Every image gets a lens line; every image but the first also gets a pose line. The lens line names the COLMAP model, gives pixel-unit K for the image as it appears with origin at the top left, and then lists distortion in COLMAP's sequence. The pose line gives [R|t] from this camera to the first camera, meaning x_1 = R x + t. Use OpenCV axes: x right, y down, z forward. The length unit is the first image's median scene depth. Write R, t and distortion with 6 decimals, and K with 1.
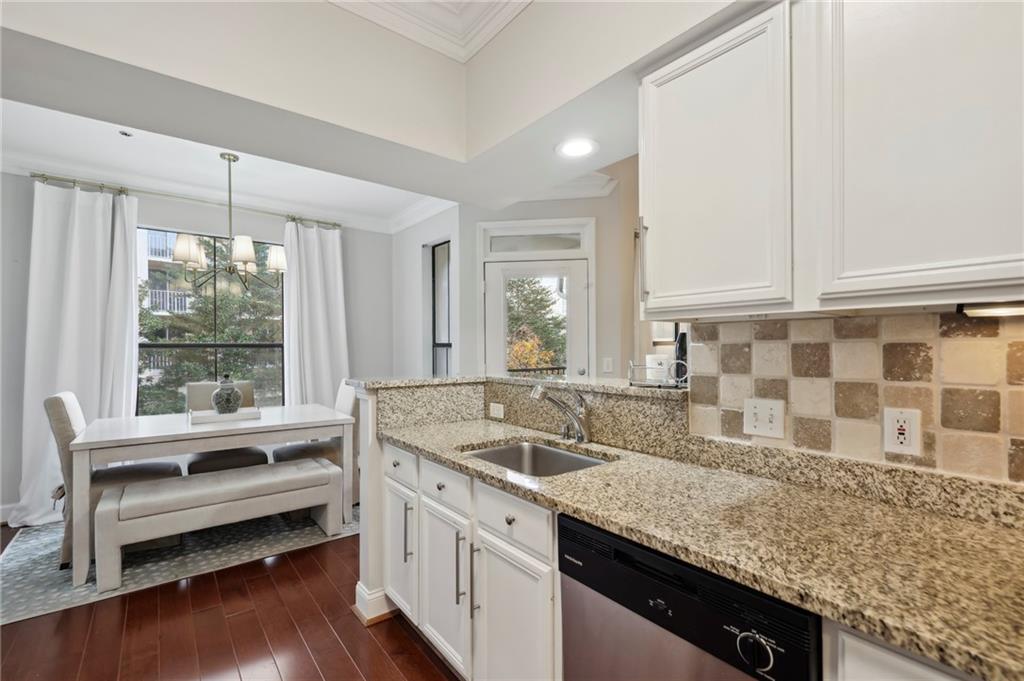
lens RADIAL K [[453.7, 0, 509.2], [0, 453.7, 348.8], [0, 0, 1]] dist [0.008993, 0.000092]
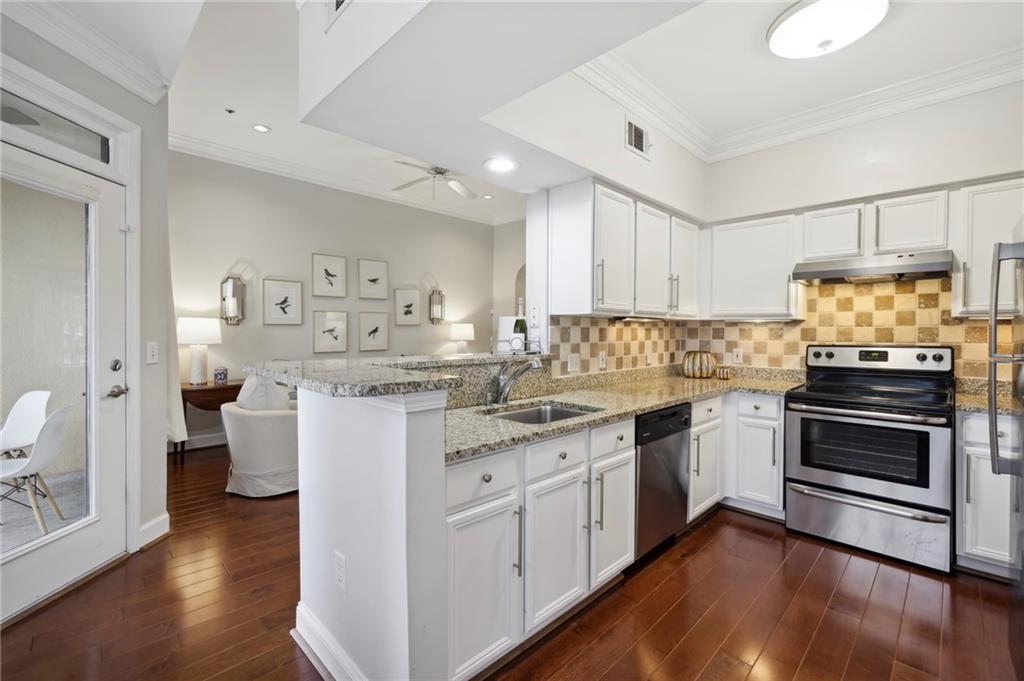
lens RADIAL K [[440.3, 0, 513.8], [0, 440.3, 338.7], [0, 0, 1]] dist [0.000796, -0.000128]
pose [[-0.123494, -0.010028, 0.992295, -1.290095], [-0.001489, 0.999950, 0.009921, 0.019381], [-0.992344, -0.000252, -0.123502, 1.378400]]
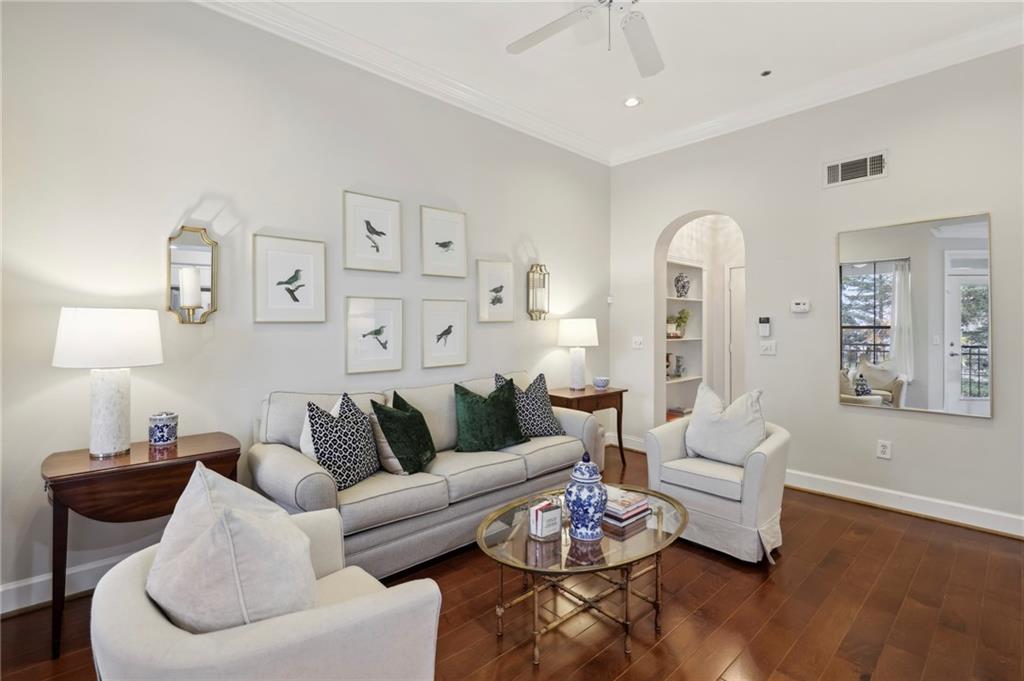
lens RADIAL K [[469.9, 0, 509.4], [0, 469.9, 329.6], [0, 0, 1]] dist [0.001295, -0.000064]
pose [[-0.079662, 0.006013, 0.996804, 0.312996], [0.006201, 0.999965, -0.005537, -0.006765], [-0.996803, 0.005740, -0.079696, 1.988884]]
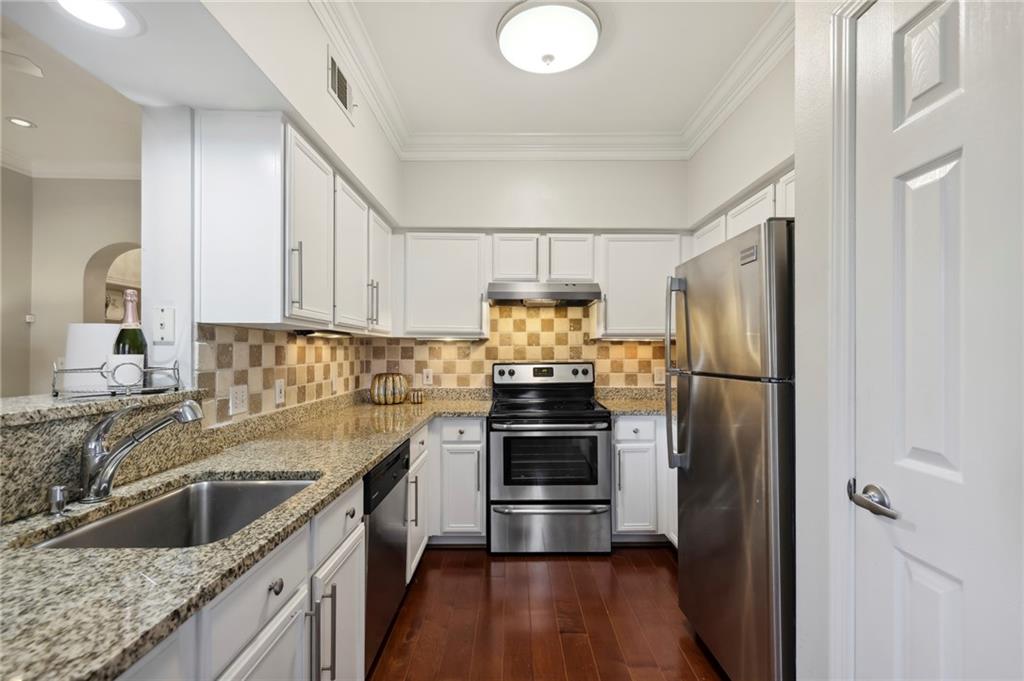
lens RADIAL K [[444.3, 0, 513.2], [0, 444.3, 350.8], [0, 0, 1]] dist [0.000253, 0.000157]
pose [[-0.791866, 0.007571, 0.610648, -0.796180], [0.005876, 0.999971, -0.004778, 0.016777], [-0.610666, -0.000196, -0.791888, 1.391939]]
